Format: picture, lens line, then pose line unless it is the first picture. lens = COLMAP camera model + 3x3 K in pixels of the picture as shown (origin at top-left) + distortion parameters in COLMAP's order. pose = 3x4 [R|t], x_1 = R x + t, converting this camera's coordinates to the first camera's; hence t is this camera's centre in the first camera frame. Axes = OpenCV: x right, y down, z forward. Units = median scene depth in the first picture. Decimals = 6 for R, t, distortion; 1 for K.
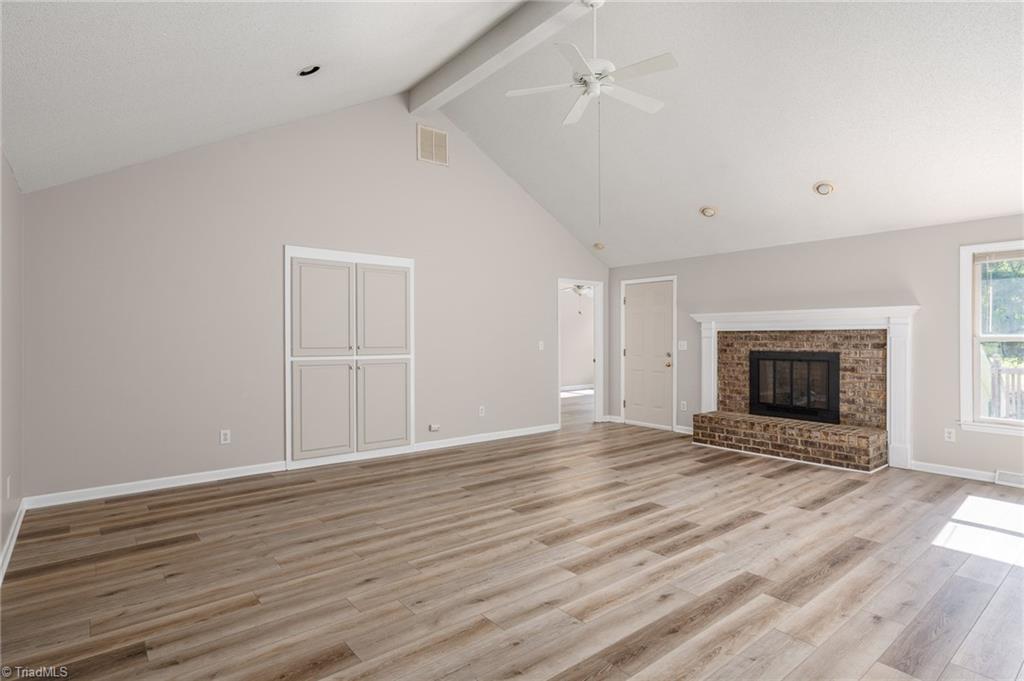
lens RADIAL K [[518.4, 0, 518.5], [0, 518.4, 337.3], [0, 0, 1]] dist [-0.005574, 0.006751]
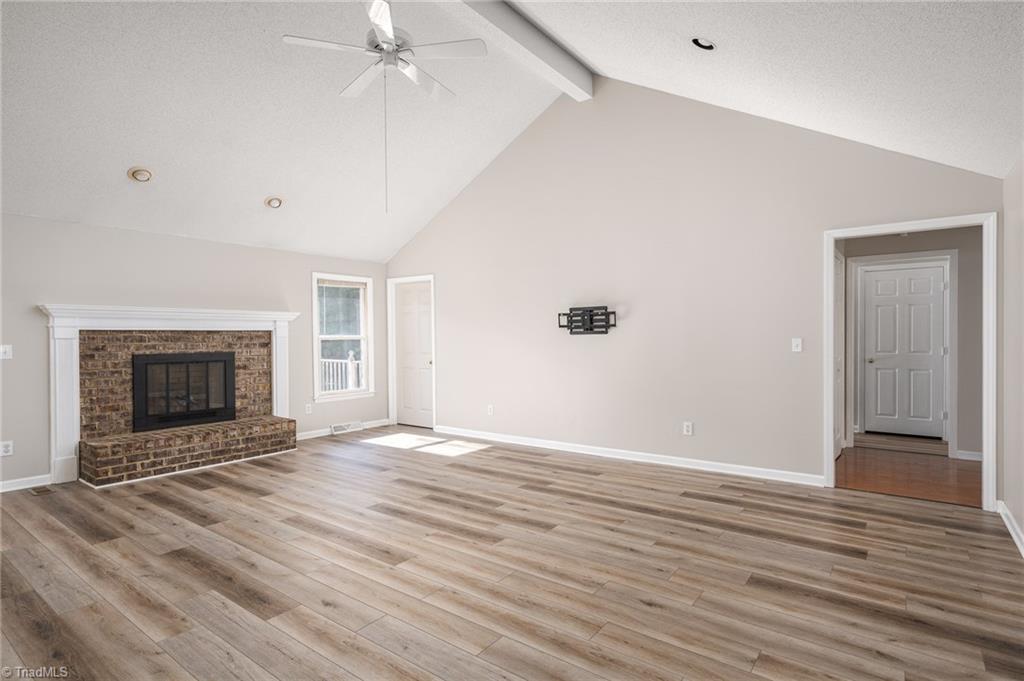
lens RADIAL K [[518.4, 0, 502.0], [0, 518.4, 345.9], [0, 0, 1]] dist [-0.005574, 0.006751]
pose [[-0.206966, -0.017120, 0.978198, -0.512275], [0.006100, 0.999805, 0.018789, 0.000305], [-0.978329, 0.009856, -0.206821, 0.661111]]
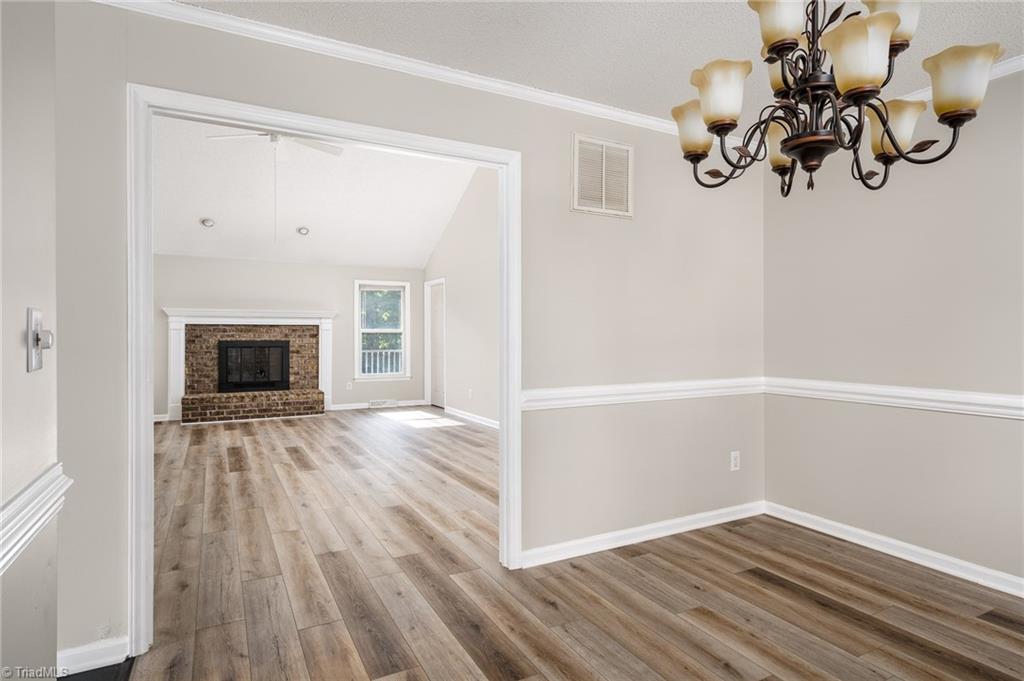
lens RADIAL K [[529.9, 0, 503.0], [0, 529.9, 340.7], [0, 0, 1]] dist [-0.010182, 0.010652]
pose [[0.203362, -0.005650, 0.979087, -0.691218], [-0.000314, 0.999983, 0.005836, 0.020124], [-0.979104, -0.001494, 0.203356, 0.106392]]
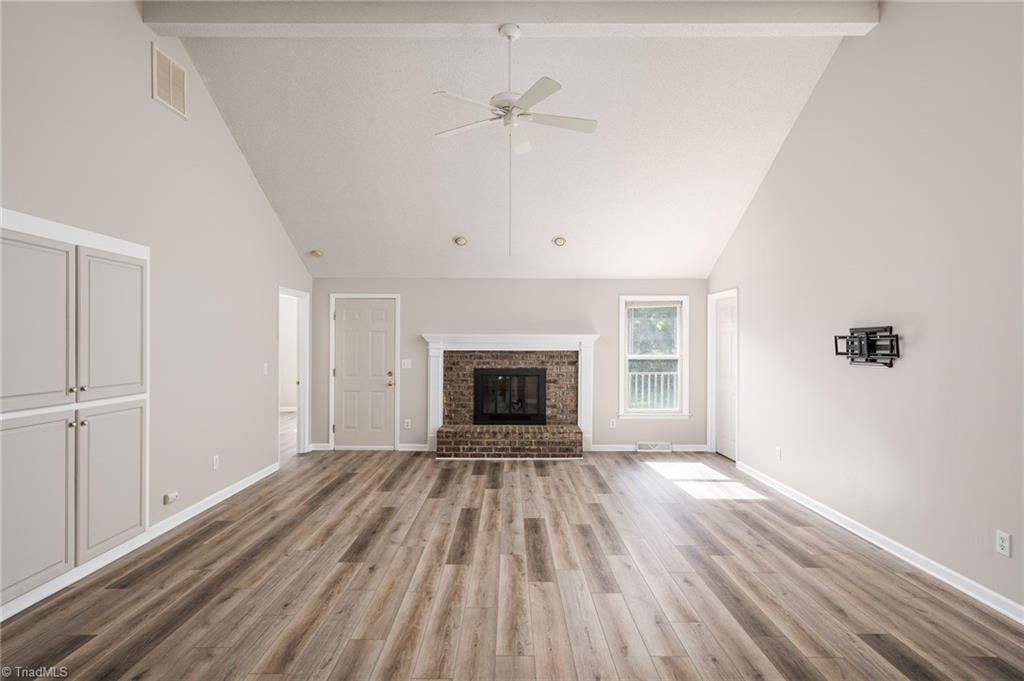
lens RADIAL K [[529.9, 0, 509.4], [0, 529.9, 345.4], [0, 0, 1]] dist [-0.010182, 0.010652]
pose [[0.644788, -0.000711, 0.764362, -0.420631], [-0.002890, 0.999990, 0.003368, -0.030646], [-0.764356, -0.004381, 0.644779, 0.221499]]
